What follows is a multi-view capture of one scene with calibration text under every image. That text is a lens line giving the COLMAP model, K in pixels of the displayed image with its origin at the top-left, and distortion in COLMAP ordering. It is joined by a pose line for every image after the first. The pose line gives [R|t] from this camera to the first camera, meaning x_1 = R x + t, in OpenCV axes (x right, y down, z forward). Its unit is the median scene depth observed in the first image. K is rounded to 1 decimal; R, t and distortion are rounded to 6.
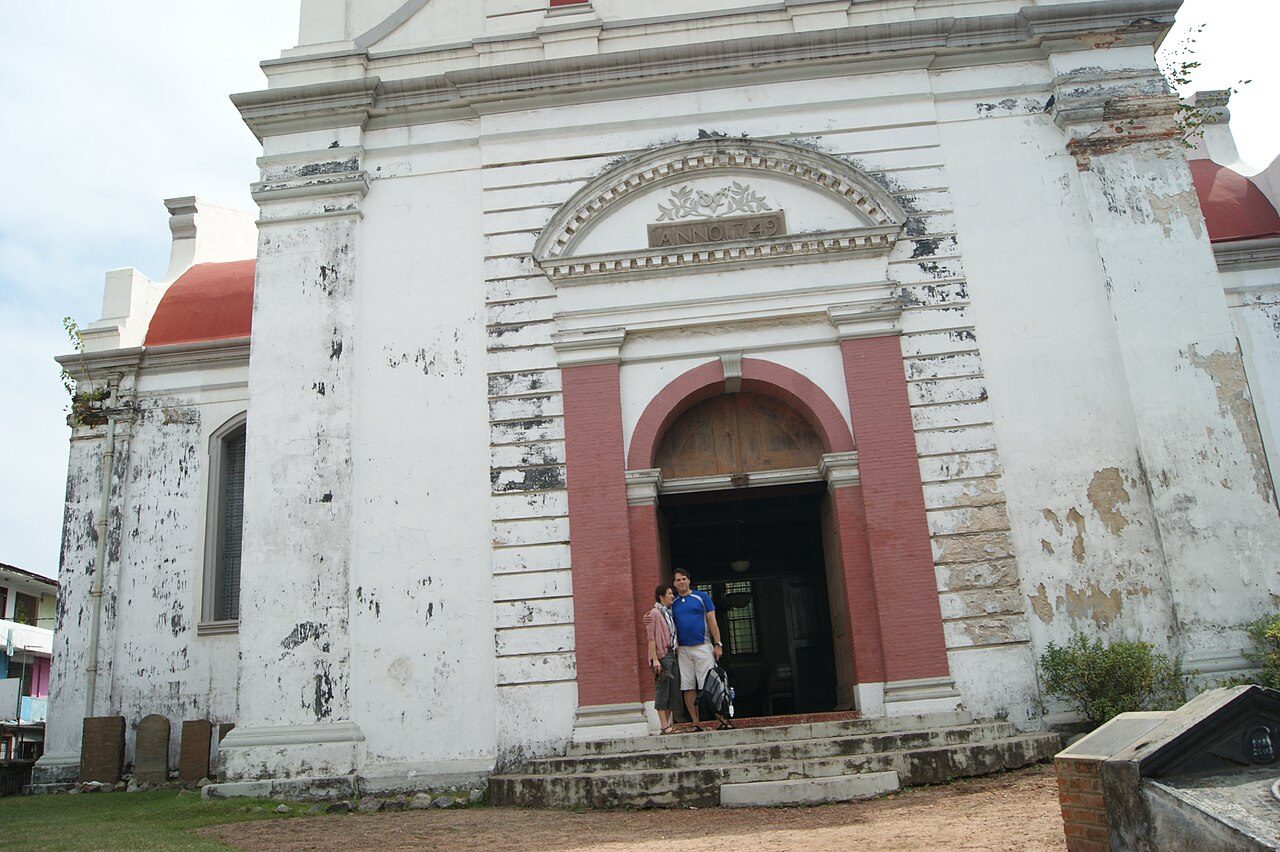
lens RADIAL K [[1007.9, 0, 640.0], [0, 1007.9, 426.0], [0, 0, 1]] dist [-0.081183, 0.014478]
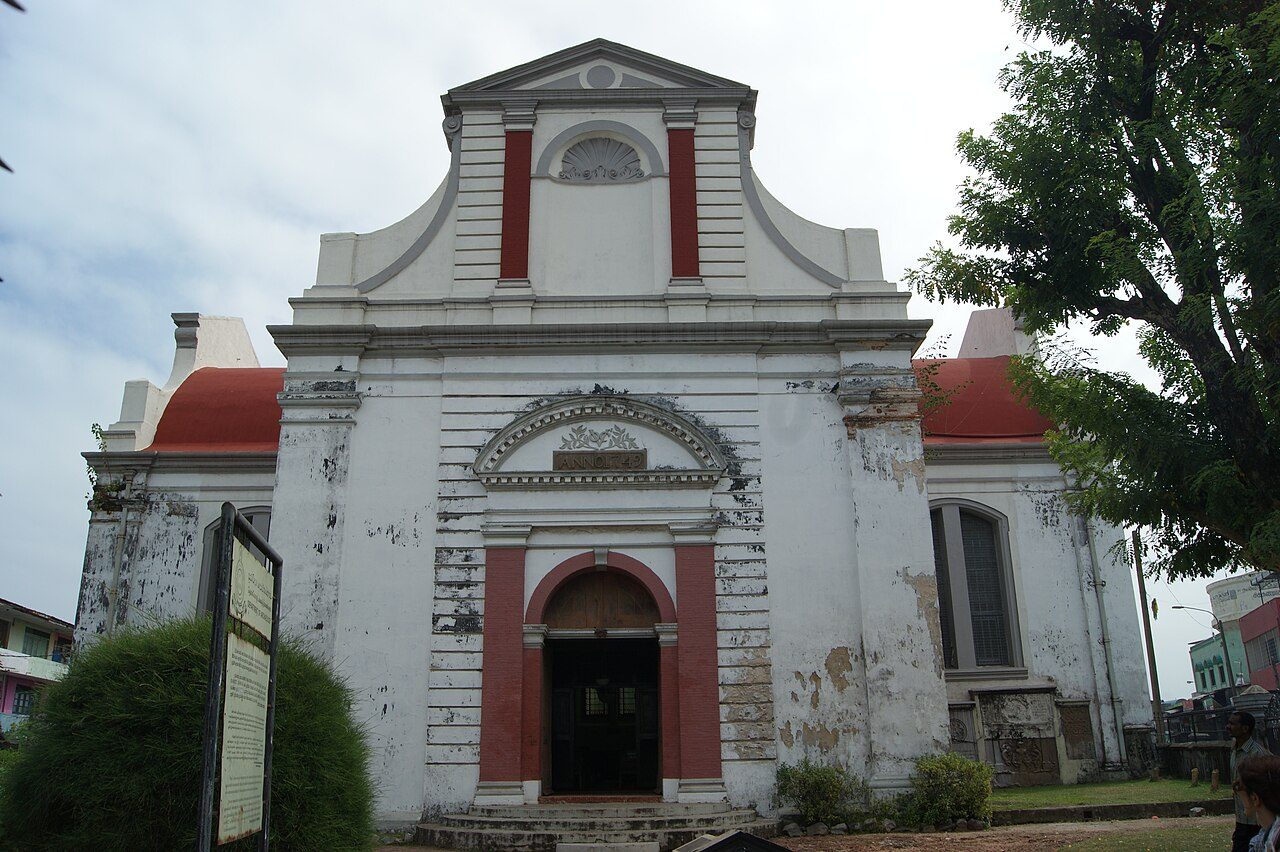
lens RADIAL K [[1007.9, 0, 640.0], [0, 1007.9, 426.0], [0, 0, 1]] dist [-0.081183, 0.014478]
pose [[0.994584, 0.081322, 0.064722, 0.035947], [-0.079544, 0.996392, -0.029587, -0.210347], [-0.066894, 0.024279, 0.997465, -0.486756]]
